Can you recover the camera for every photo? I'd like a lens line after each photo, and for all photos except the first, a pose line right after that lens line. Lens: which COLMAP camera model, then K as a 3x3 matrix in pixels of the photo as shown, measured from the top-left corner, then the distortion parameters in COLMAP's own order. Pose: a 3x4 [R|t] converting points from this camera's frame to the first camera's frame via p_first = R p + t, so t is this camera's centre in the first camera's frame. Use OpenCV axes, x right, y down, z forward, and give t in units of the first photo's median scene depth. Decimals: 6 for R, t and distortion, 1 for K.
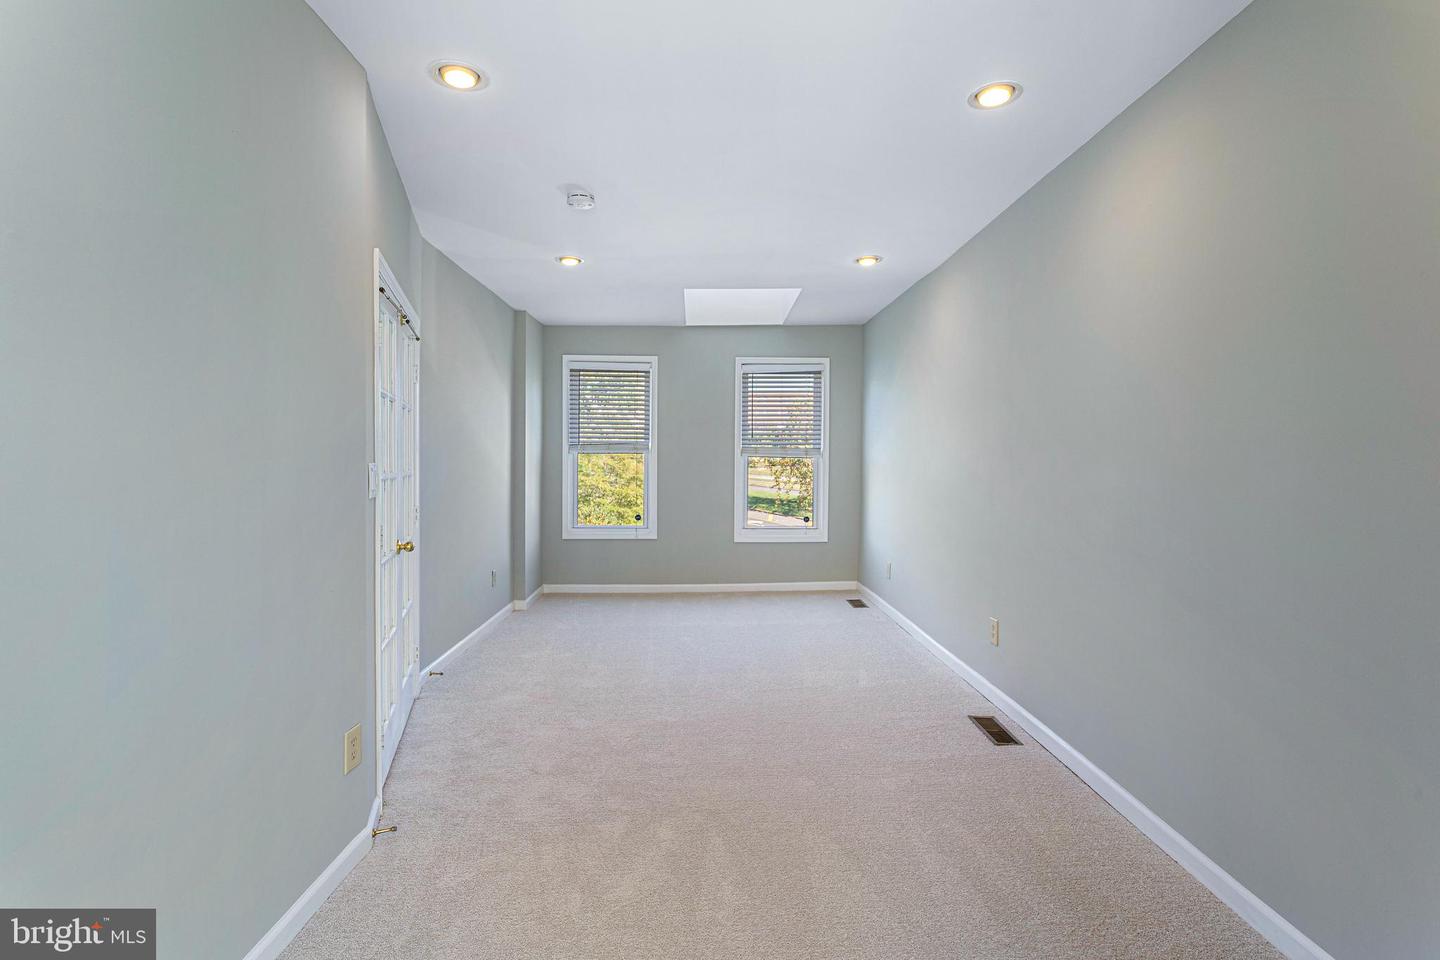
lens RADIAL K [[697.4, 0, 712.6], [0, 697.4, 456.4], [0, 0, 1]] dist [0.000749, 0.000555]
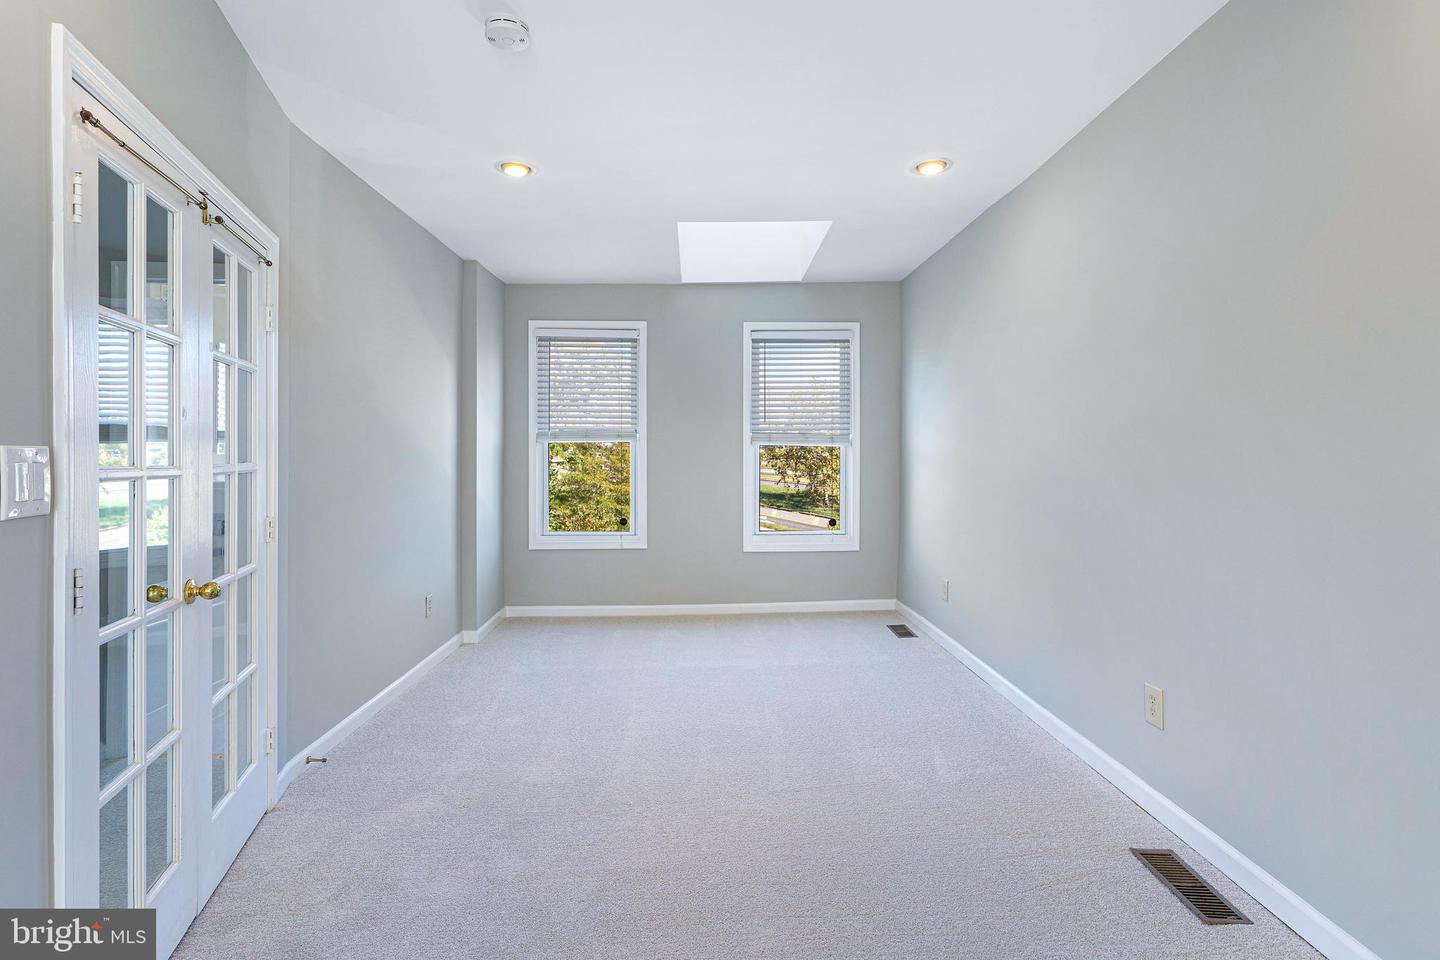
lens RADIAL K [[697.4, 0, 712.6], [0, 697.4, 456.4], [0, 0, 1]] dist [0.000749, 0.000555]
pose [[0.999978, -0.006509, -0.001571, -0.002737], [0.006522, 0.999947, 0.007905, 0.006826], [0.001519, -0.007915, 0.999968, 0.211540]]
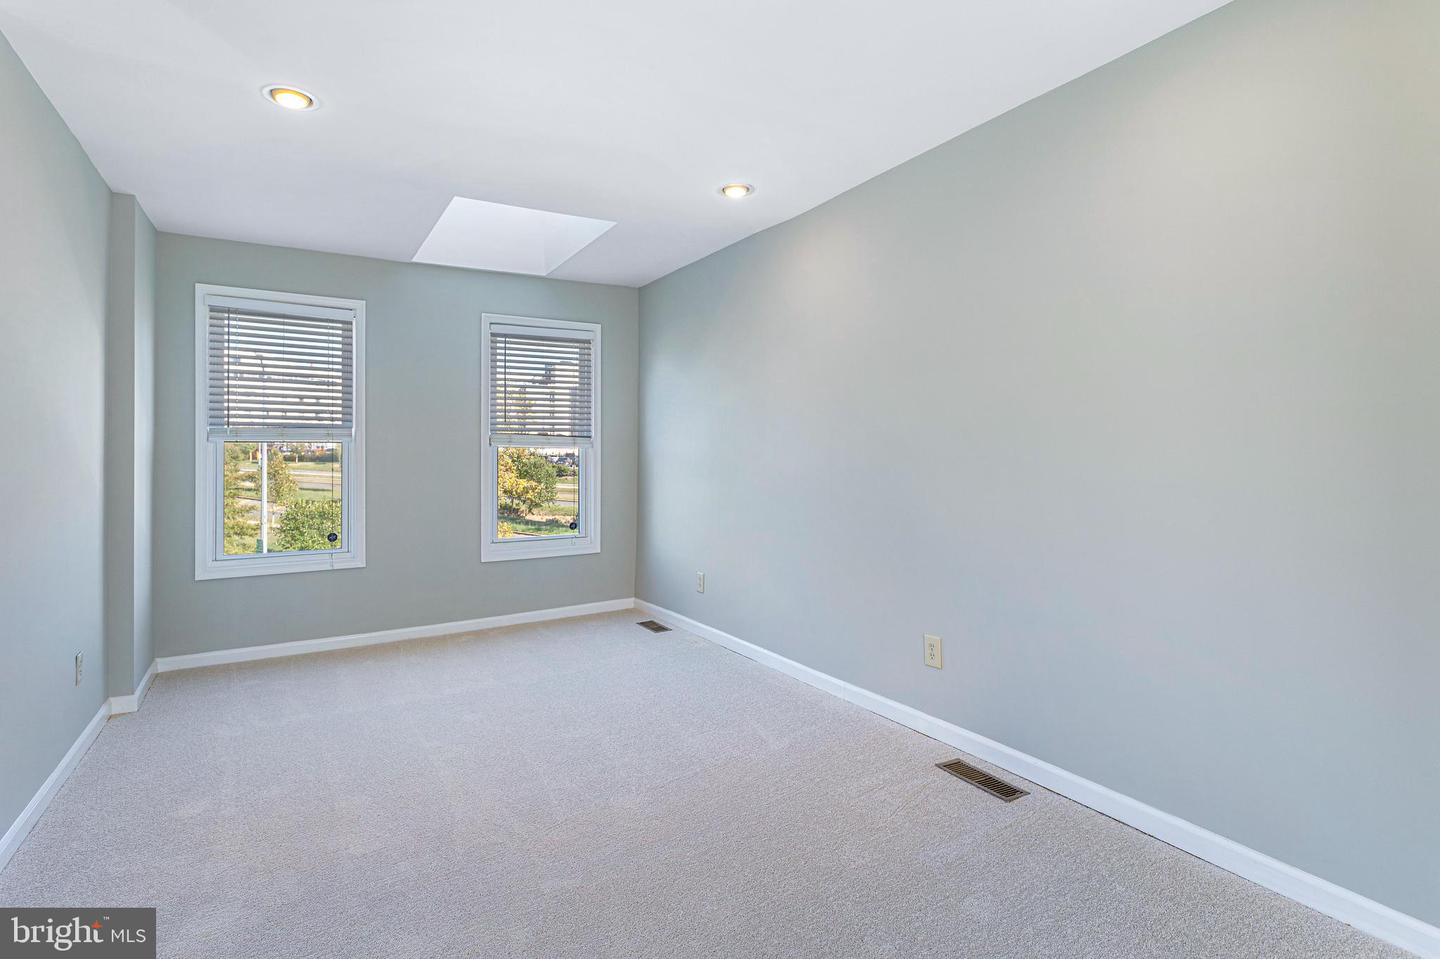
lens RADIAL K [[715.2, 0, 713.7], [0, 715.2, 455.9], [0, 0, 1]] dist [-0.001240, 0.000159]
pose [[0.866214, -0.007078, 0.499623, -0.144694], [0.005271, 0.999973, 0.005029, 0.007946], [-0.499645, -0.001722, 0.866229, 0.236941]]
